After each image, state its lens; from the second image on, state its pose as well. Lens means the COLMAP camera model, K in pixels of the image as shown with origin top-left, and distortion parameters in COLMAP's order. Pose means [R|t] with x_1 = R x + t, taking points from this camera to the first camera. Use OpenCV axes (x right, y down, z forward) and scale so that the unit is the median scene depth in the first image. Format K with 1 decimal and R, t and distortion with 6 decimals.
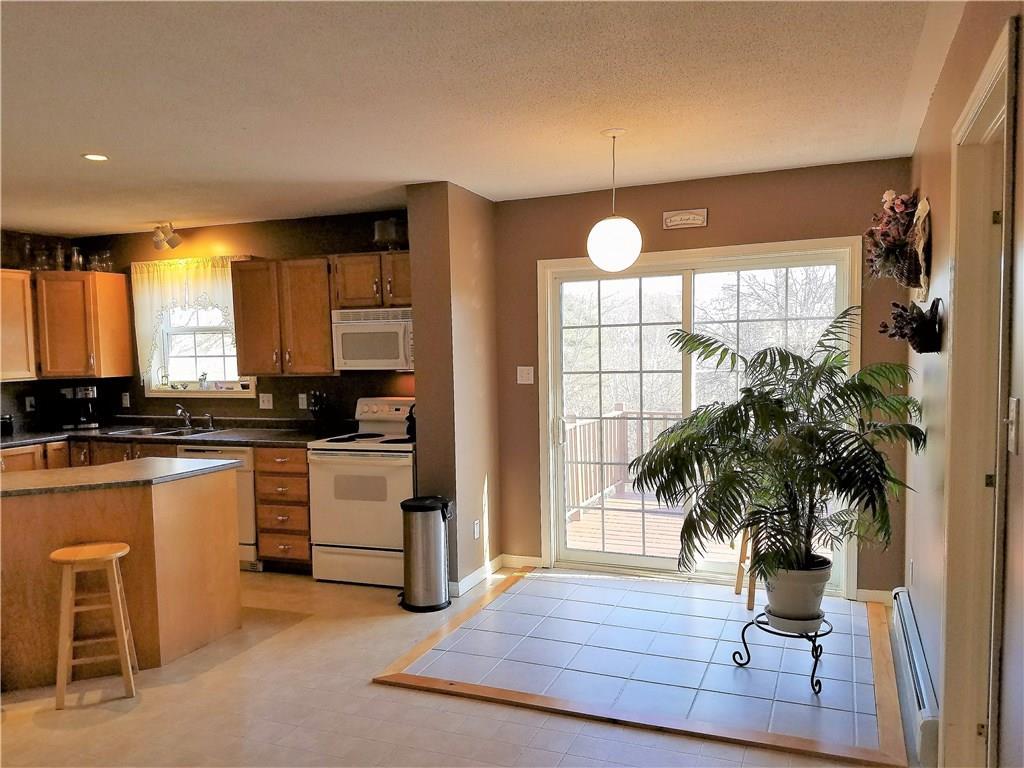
lens RADIAL K [[778.2, 0, 540.1], [0, 778.2, 409.7], [0, 0, 1]] dist [0.044505, -0.000119]
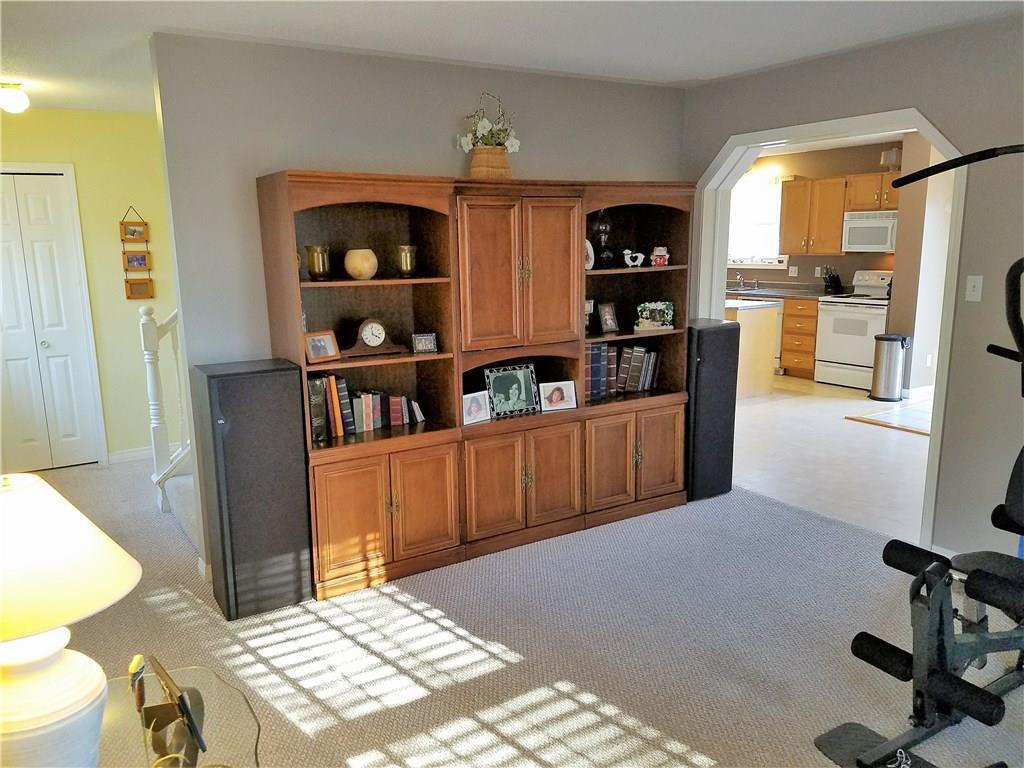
lens RADIAL K [[778.2, 0, 531.3], [0, 778.2, 397.7], [0, 0, 1]] dist [0.044505, -0.000119]
pose [[0.807417, 0.128528, -0.575812, 0.179526], [-0.050004, 0.987379, 0.150277, 0.033580], [0.587859, -0.092544, 0.803653, -0.664689]]
